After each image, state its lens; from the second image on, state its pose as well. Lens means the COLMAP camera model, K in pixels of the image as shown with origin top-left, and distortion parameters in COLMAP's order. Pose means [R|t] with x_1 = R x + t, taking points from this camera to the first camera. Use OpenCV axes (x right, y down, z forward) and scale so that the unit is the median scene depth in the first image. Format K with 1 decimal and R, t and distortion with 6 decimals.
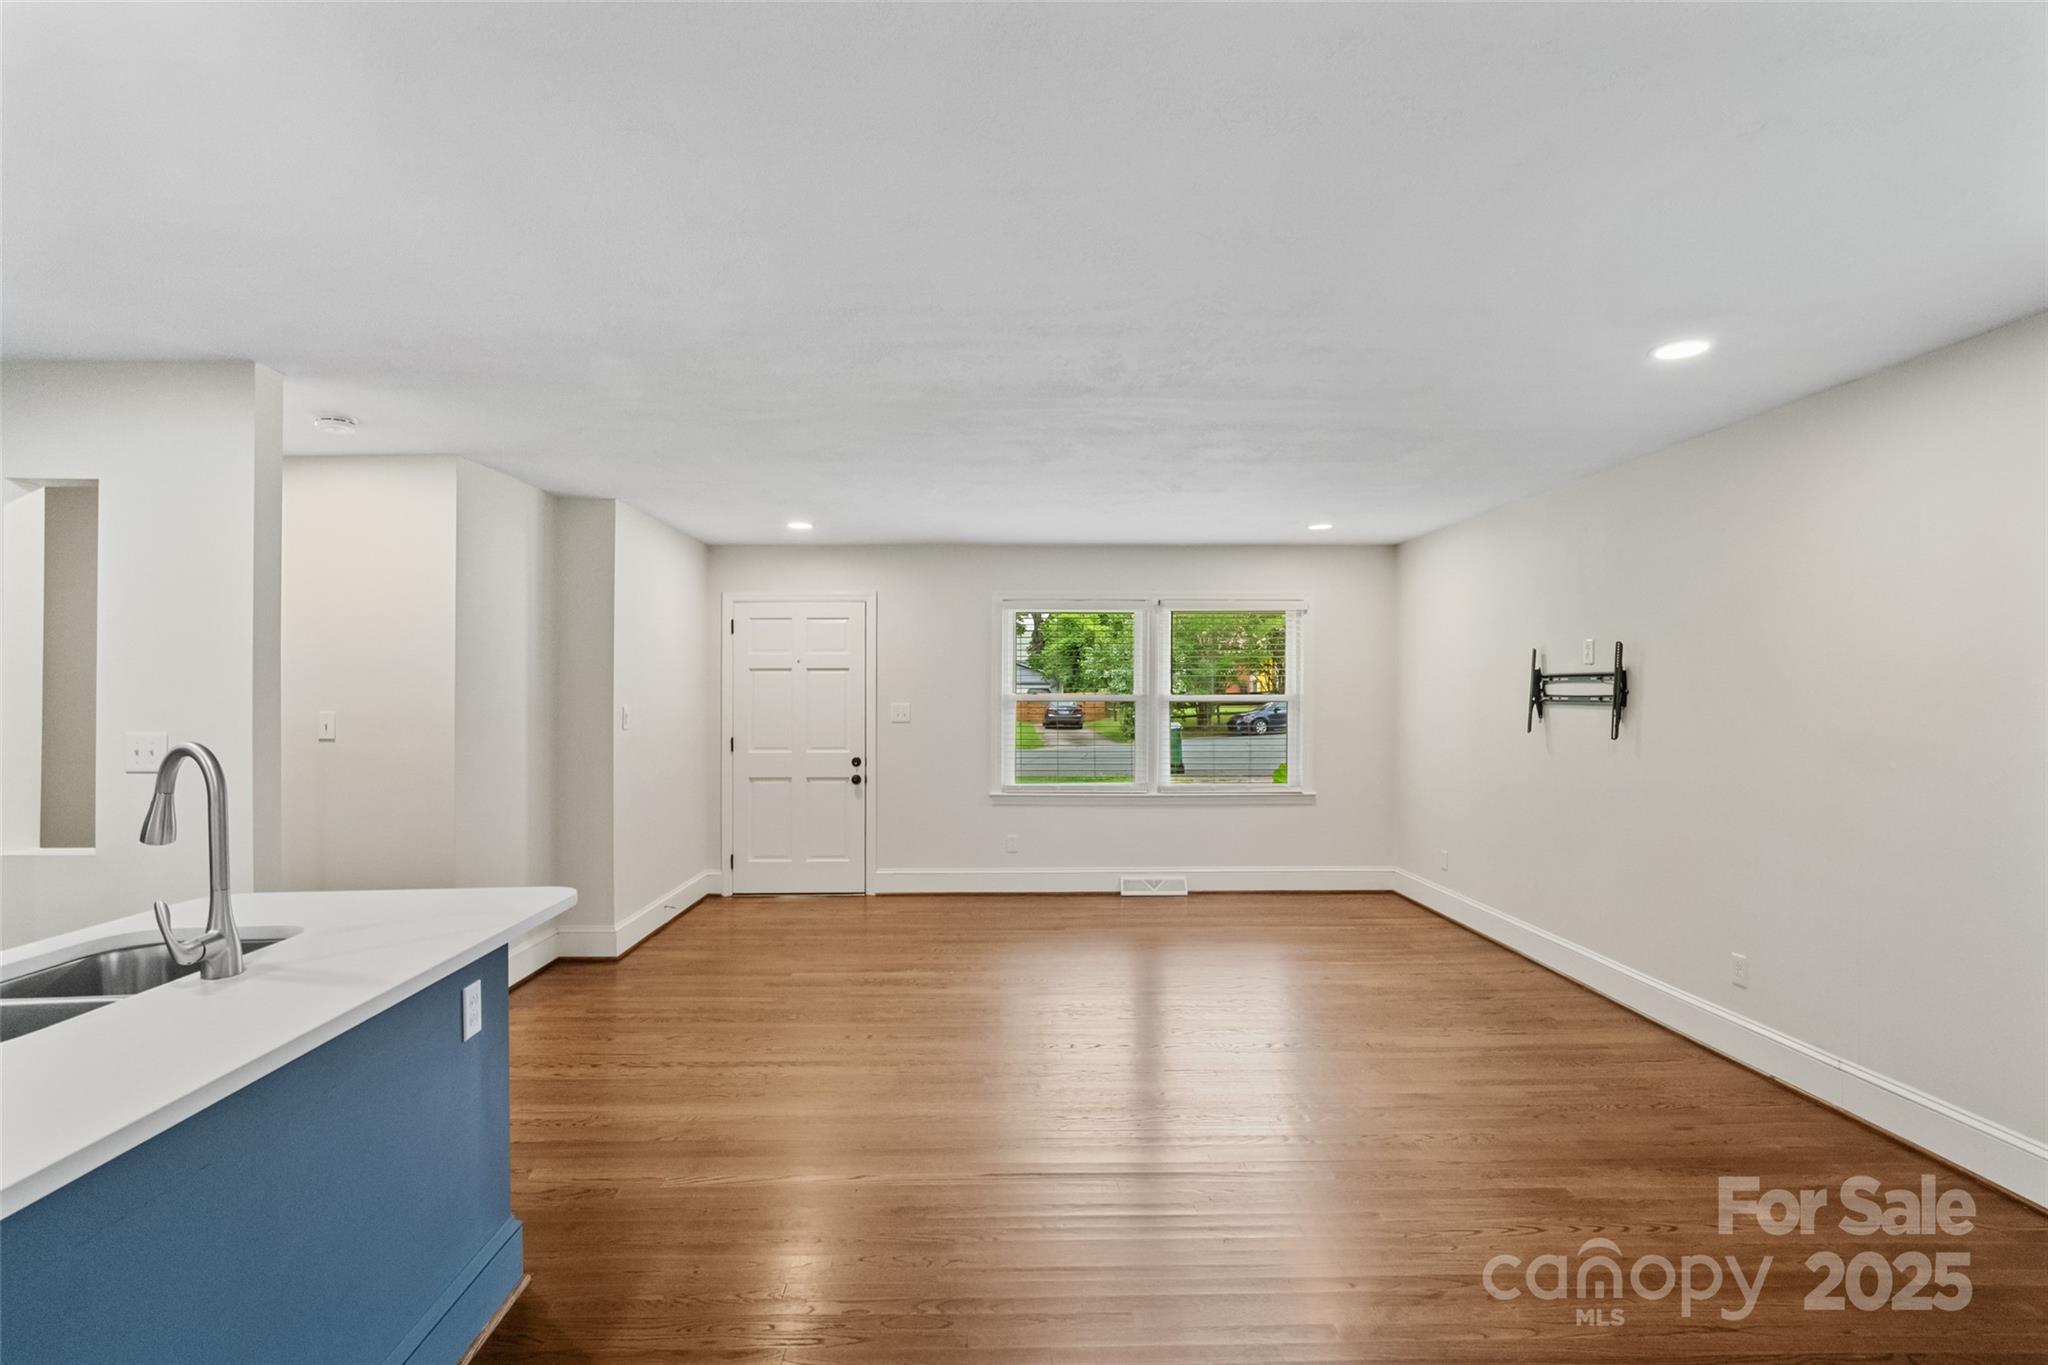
lens RADIAL K [[983.5, 0, 1022.6], [0, 983.5, 668.8], [0, 0, 1]] dist [-0.014148, -0.000968]
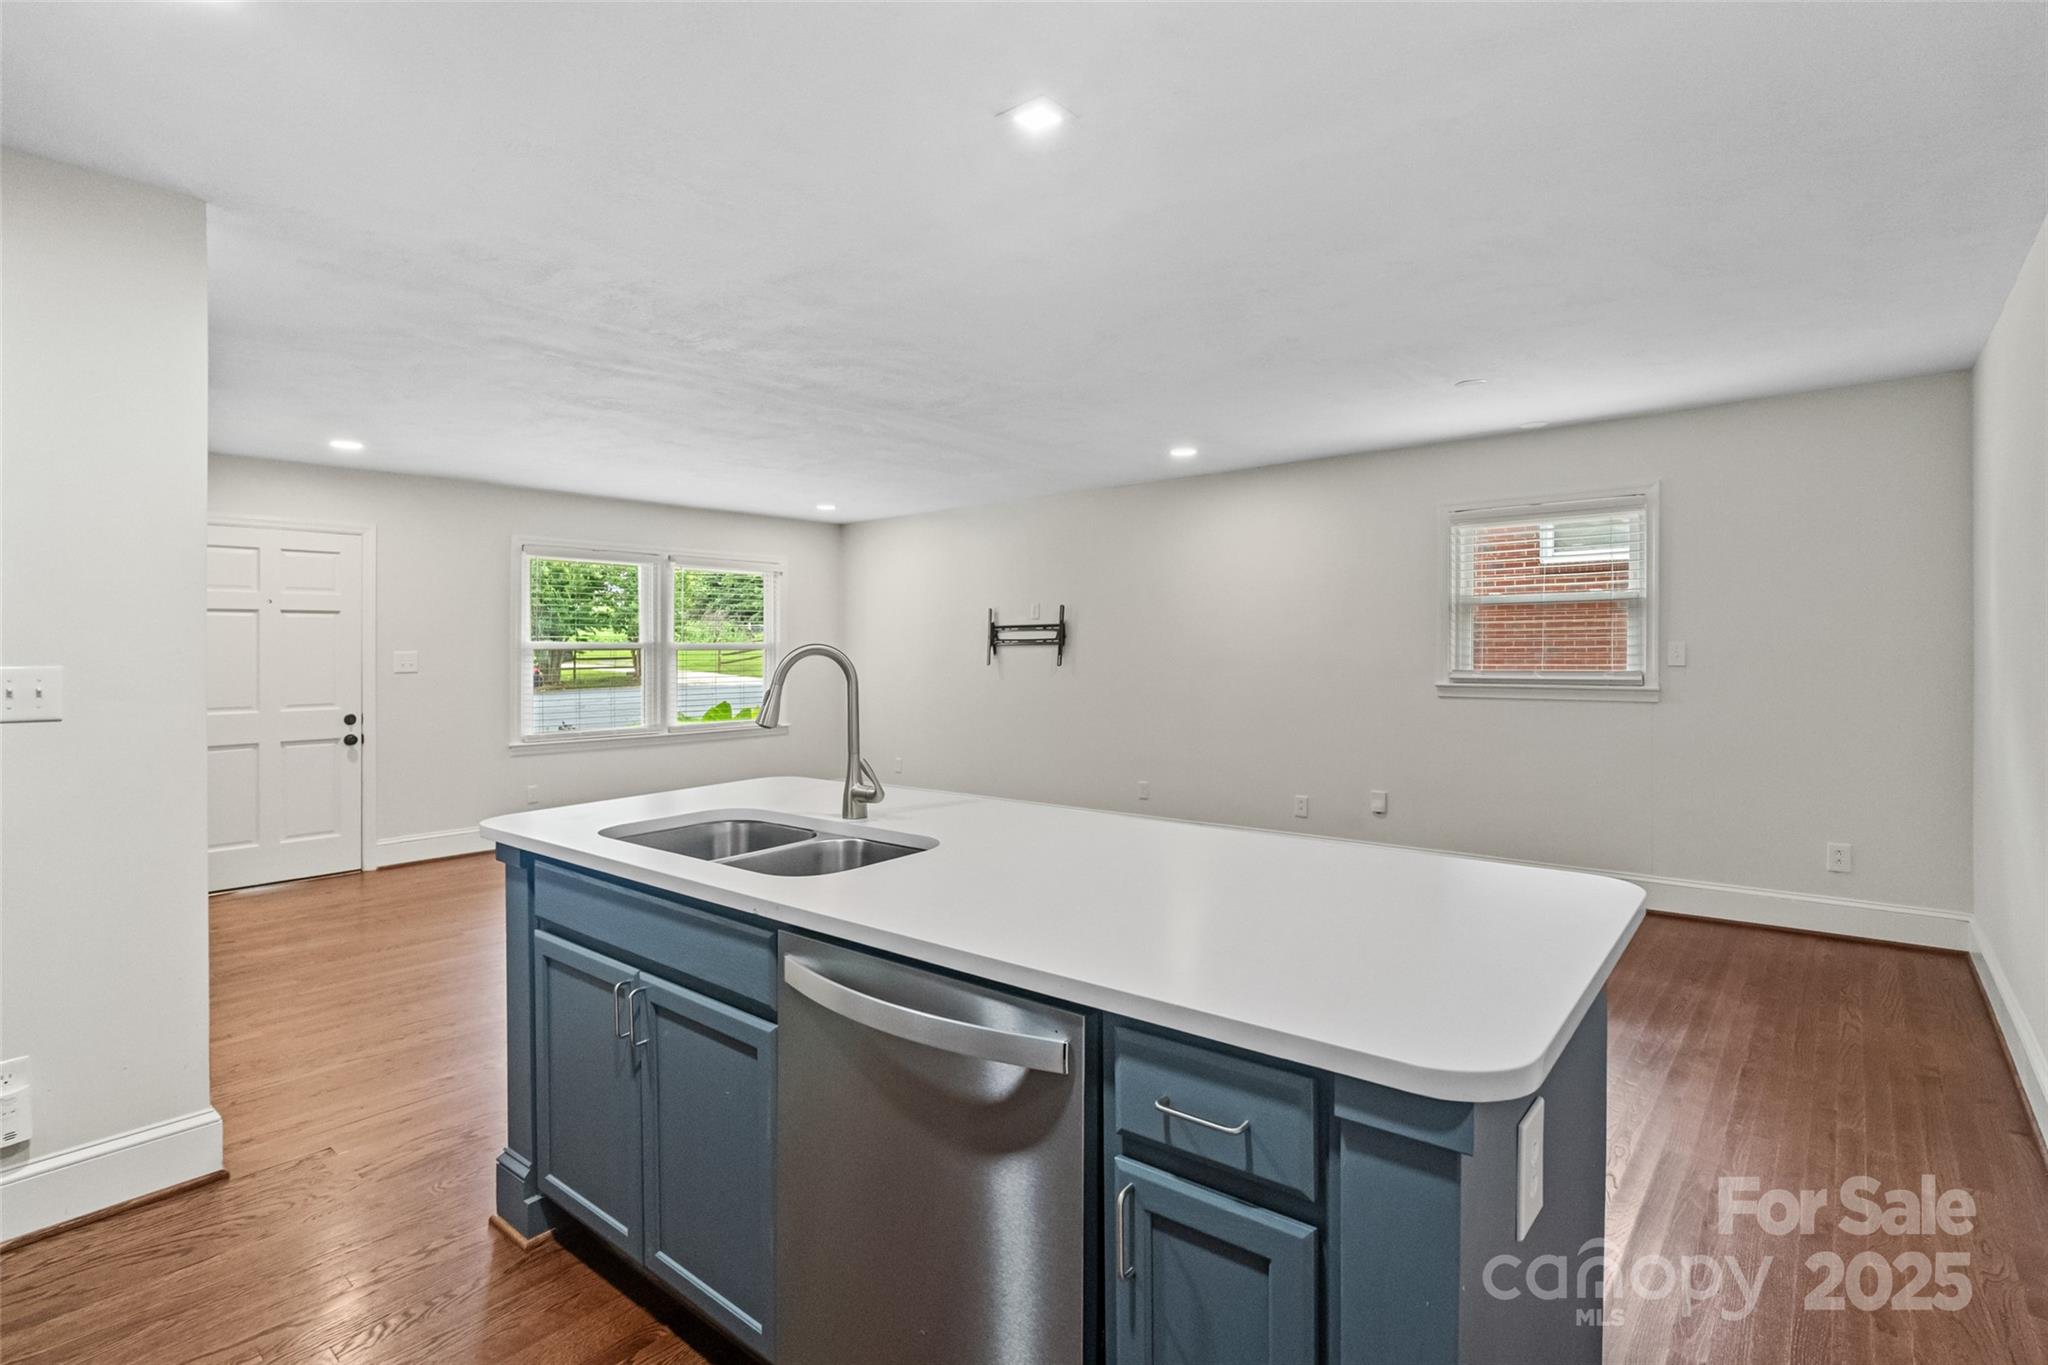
lens RADIAL K [[983.5, 0, 1040.4], [0, 983.5, 637.6], [0, 0, 1]] dist [-0.014148, -0.000968]
pose [[0.656061, 0.004850, 0.754692, -0.420882], [-0.008356, 0.999965, 0.000837, 0.016641], [-0.754662, -0.006856, 0.656079, -0.021168]]
